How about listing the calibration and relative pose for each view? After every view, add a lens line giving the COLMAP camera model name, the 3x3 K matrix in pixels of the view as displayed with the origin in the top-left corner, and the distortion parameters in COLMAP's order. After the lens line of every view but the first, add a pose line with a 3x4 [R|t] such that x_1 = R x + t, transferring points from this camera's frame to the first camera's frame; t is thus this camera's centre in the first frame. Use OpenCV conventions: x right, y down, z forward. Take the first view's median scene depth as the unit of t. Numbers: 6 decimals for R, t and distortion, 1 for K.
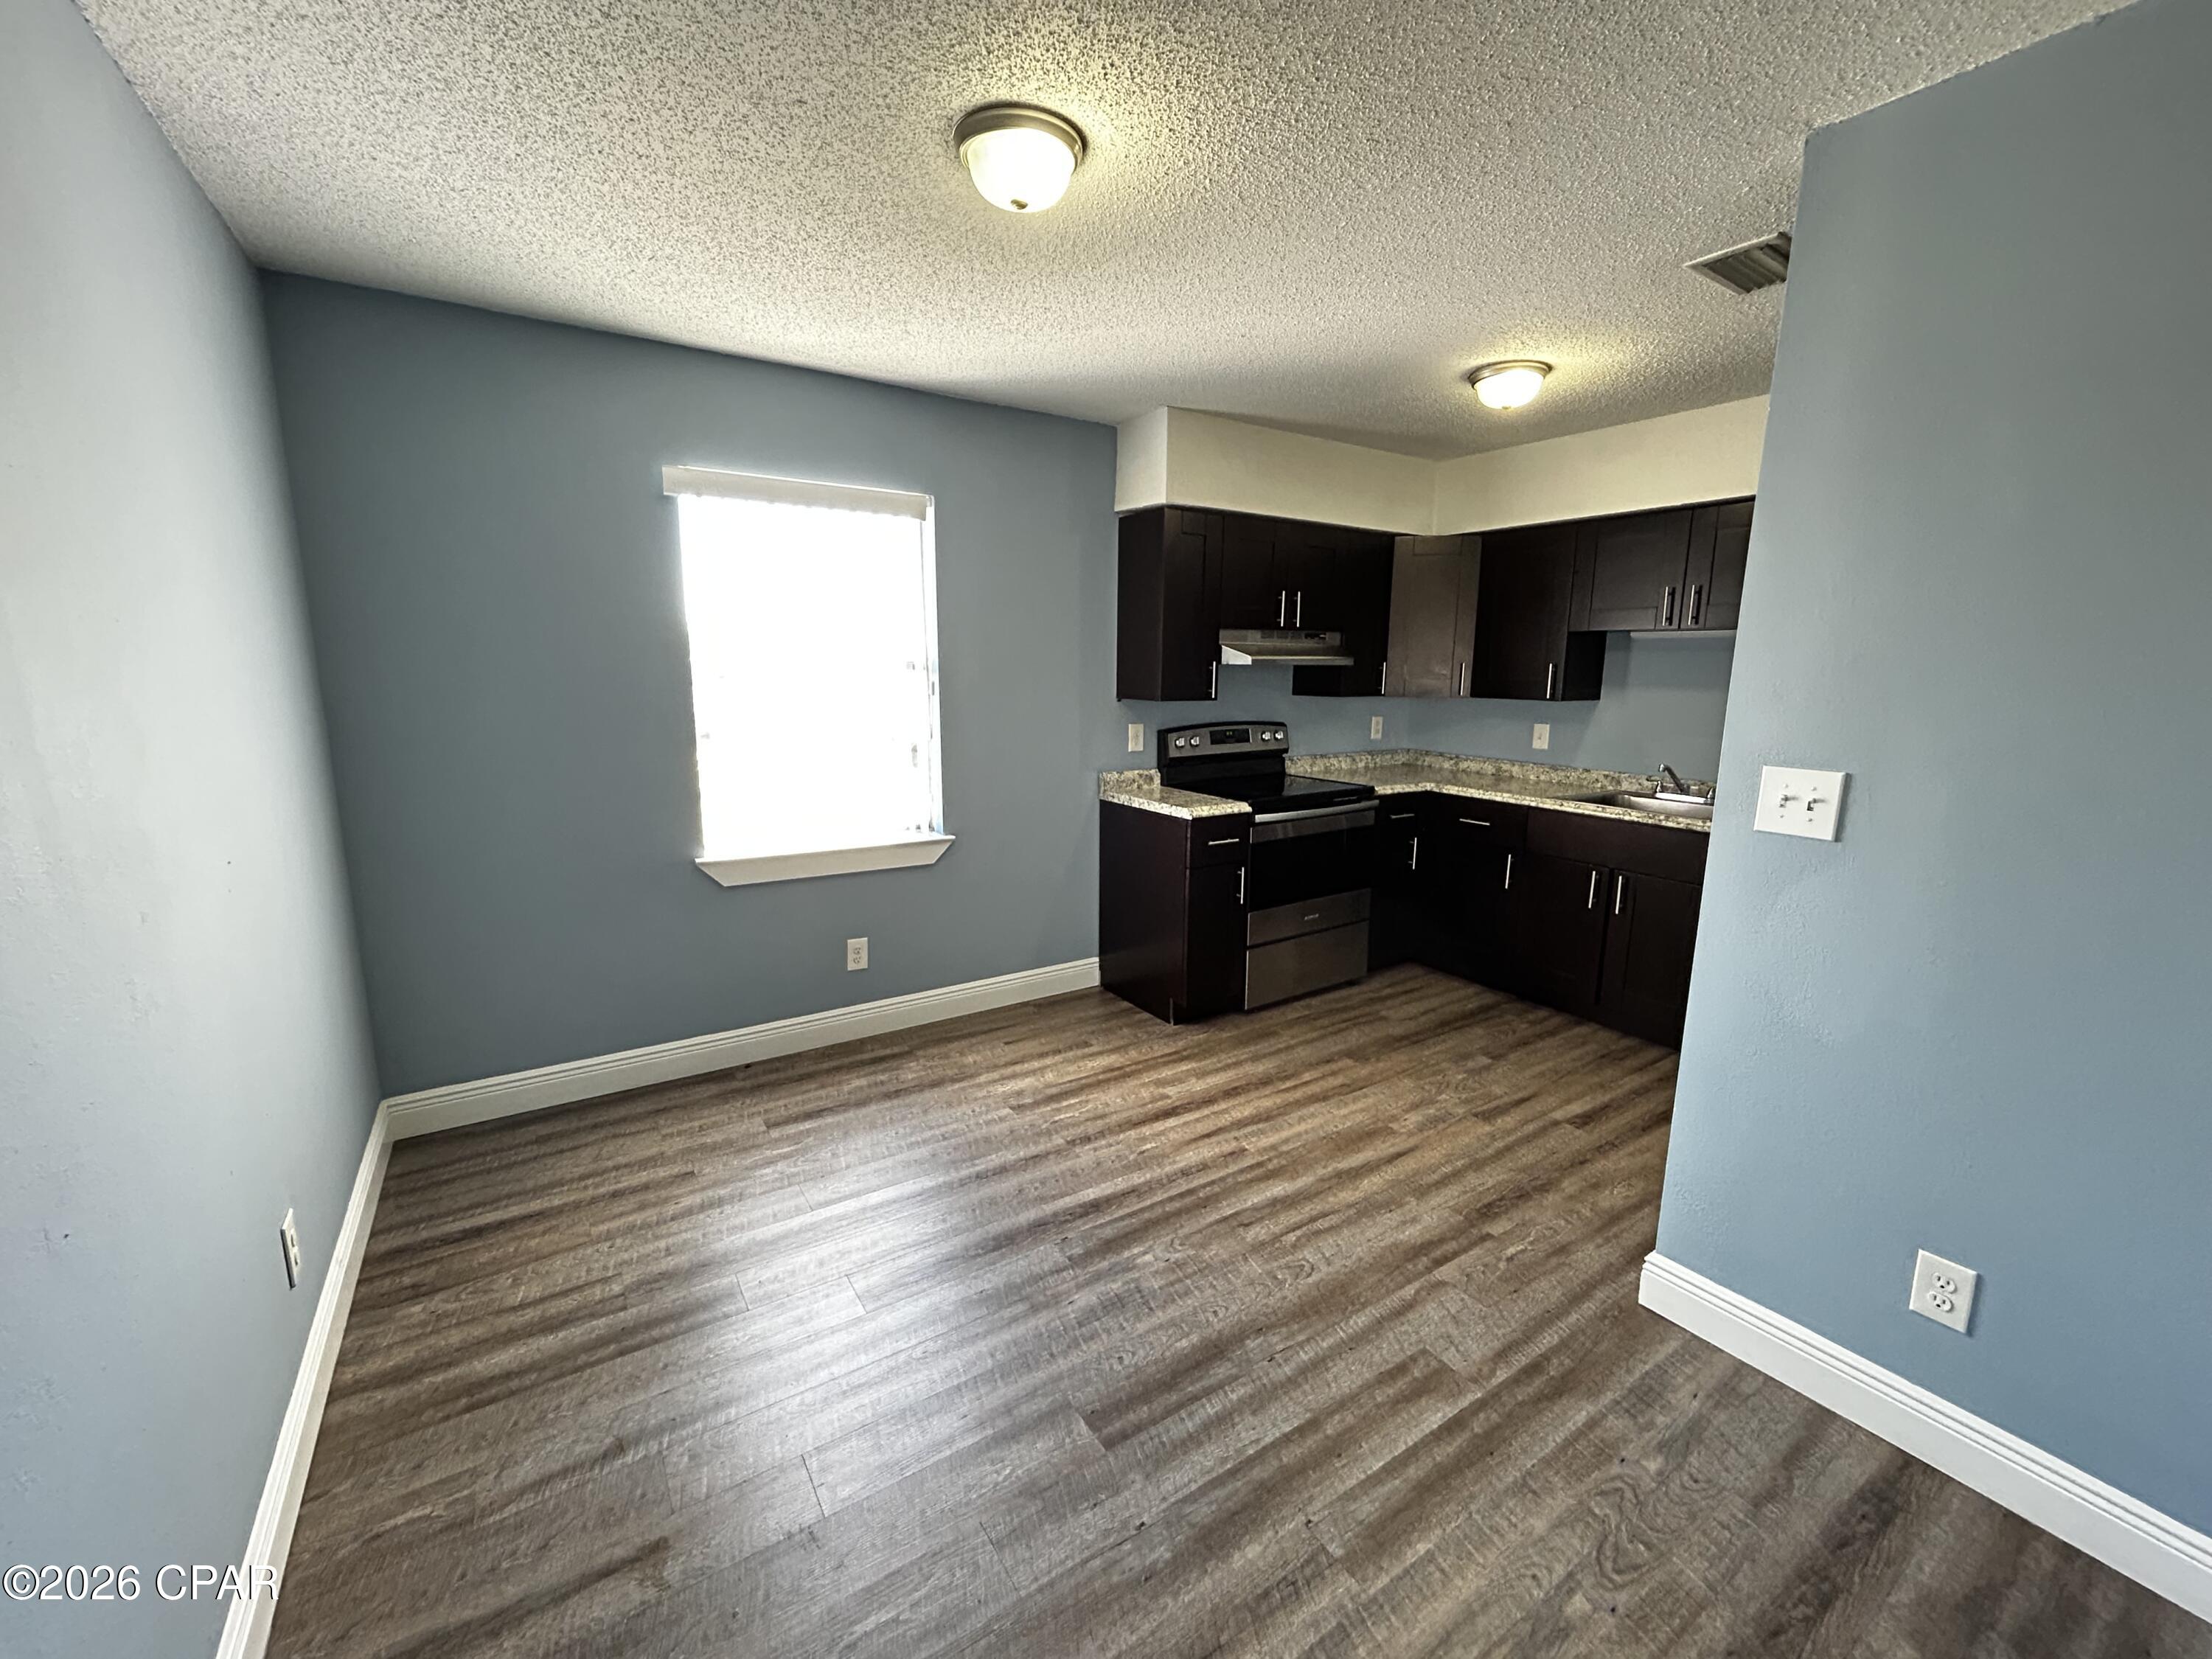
lens RADIAL K [[897.9, 0, 1106.0], [0, 897.9, 829.5], [0, 0, 1]] dist [-0.001107, 0.000126]
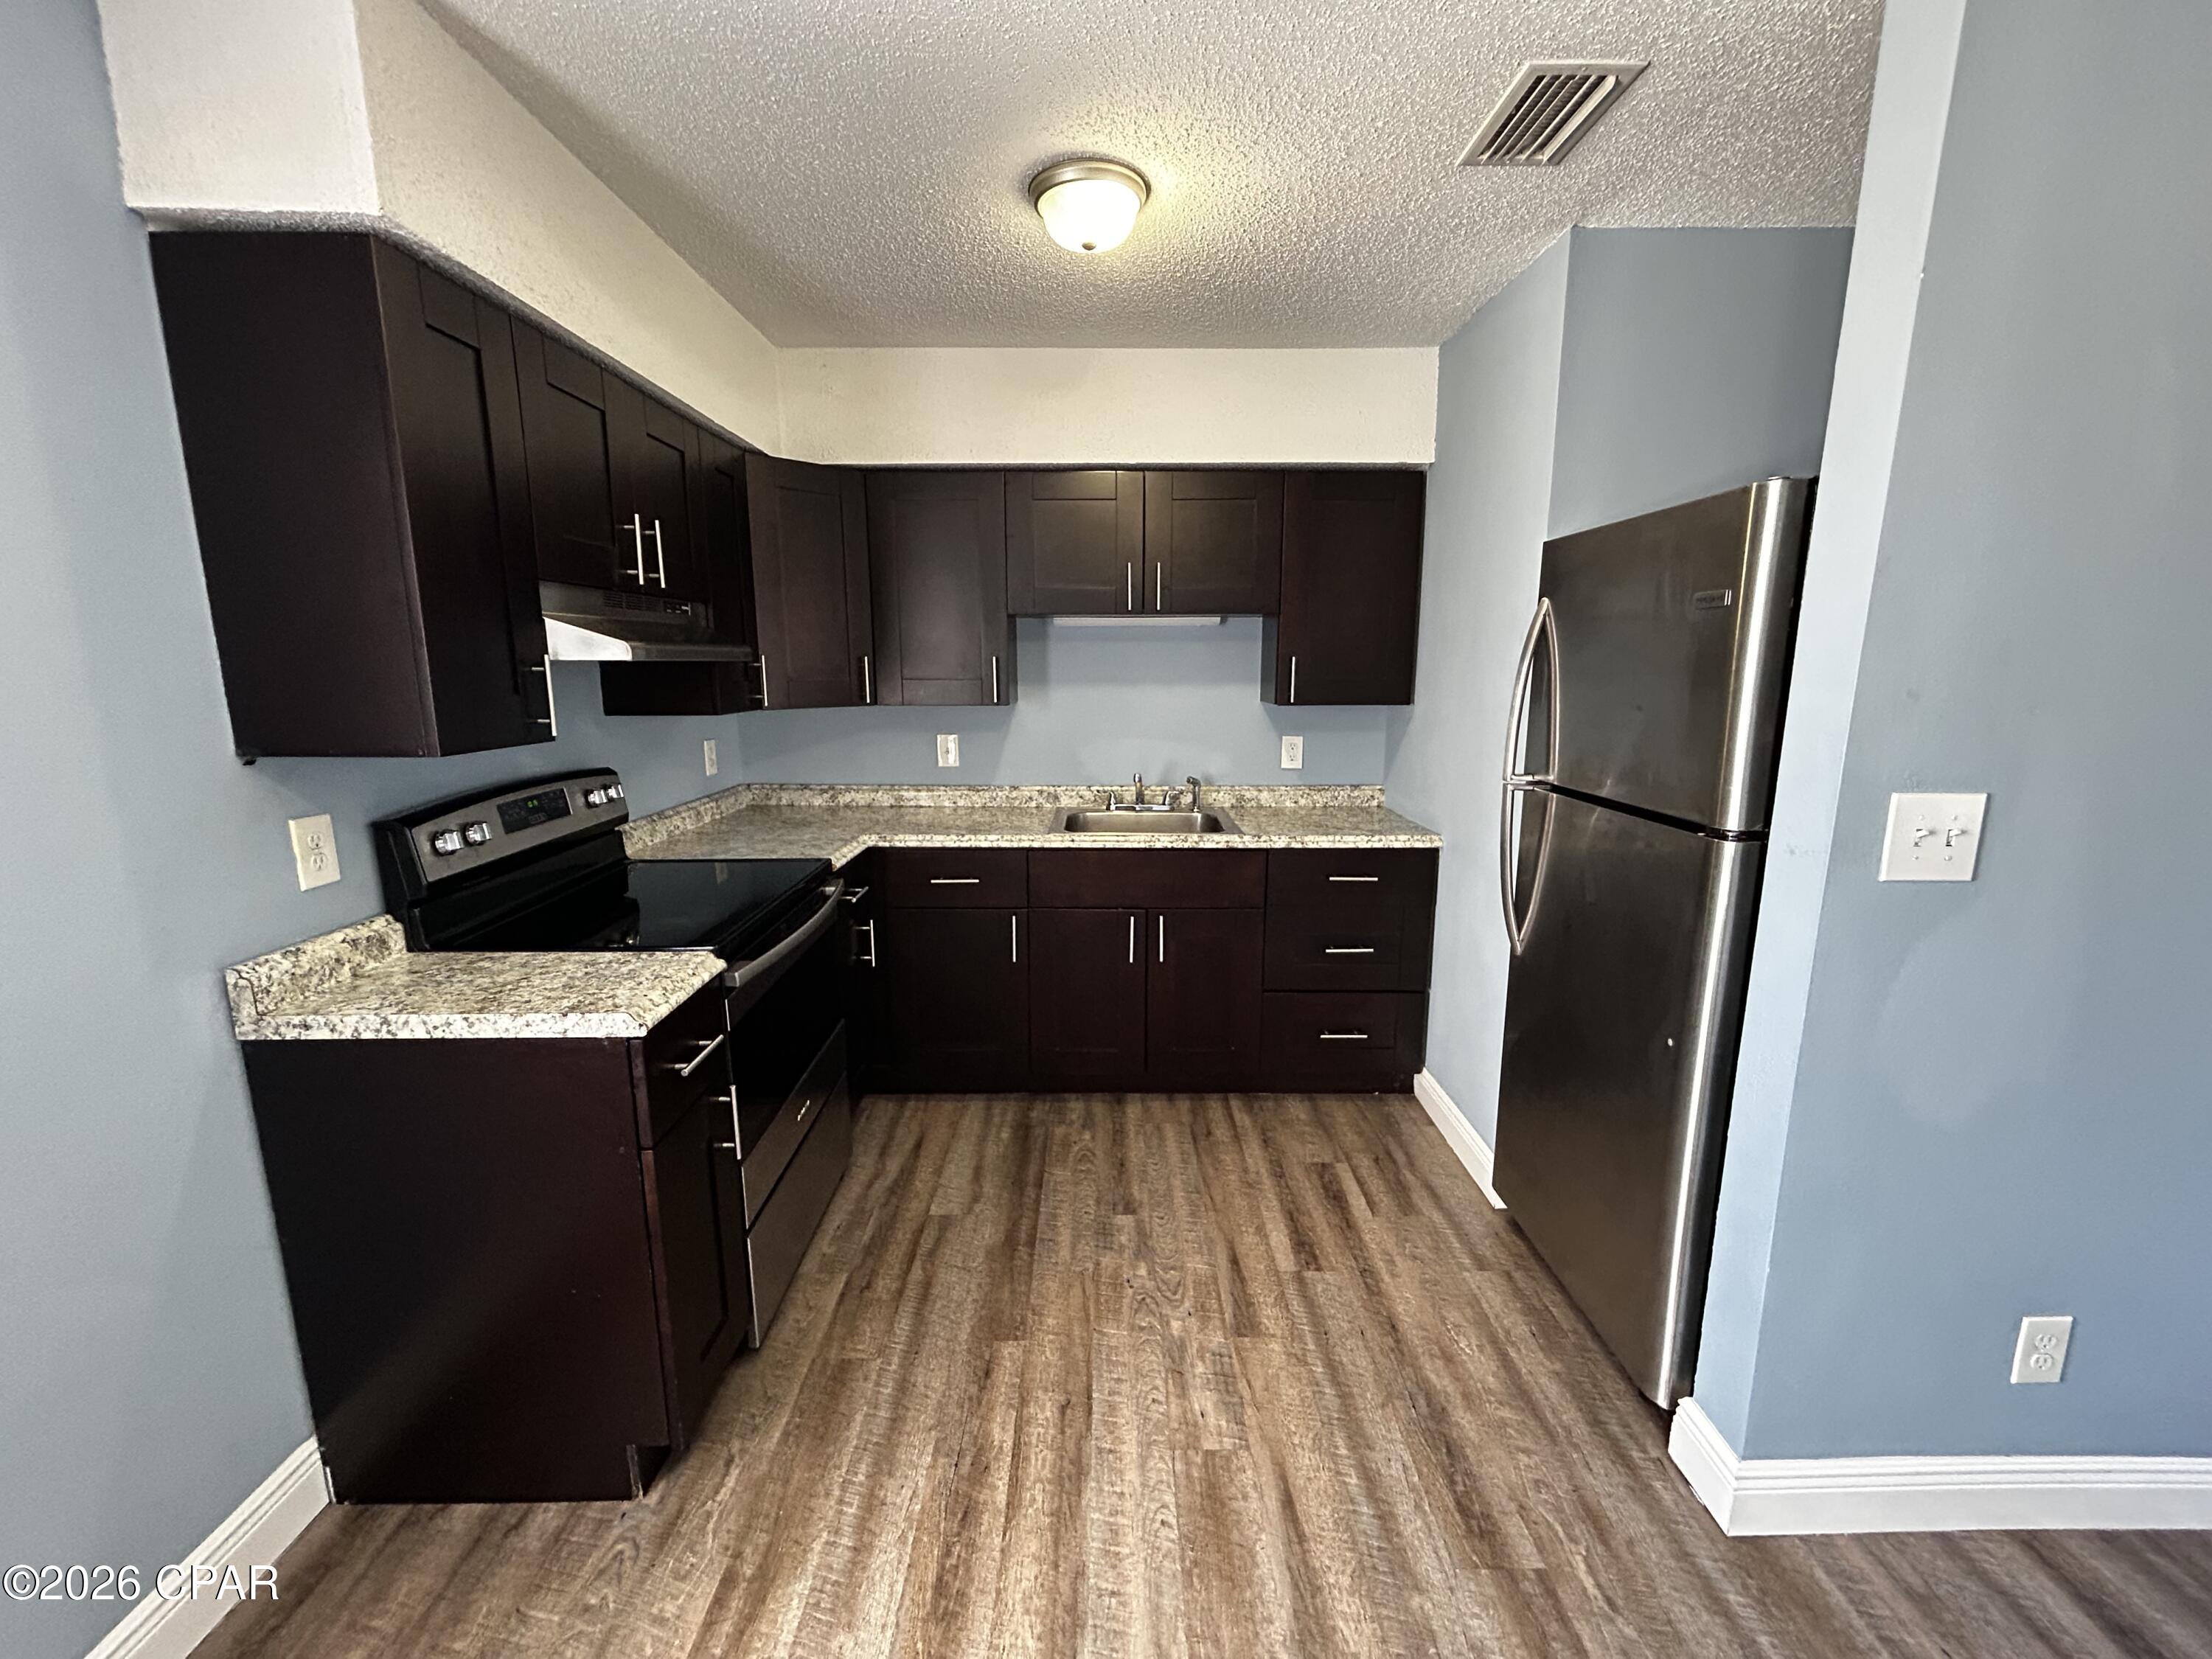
lens RADIAL K [[897.9, 0, 1106.0], [0, 897.9, 829.5], [0, 0, 1]] dist [-0.001107, 0.000126]
pose [[0.548755, -0.162771, 0.819984, -0.102310], [0.157284, 0.983447, 0.089960, -0.099421], [-0.821054, 0.079605, 0.565273, 0.534358]]
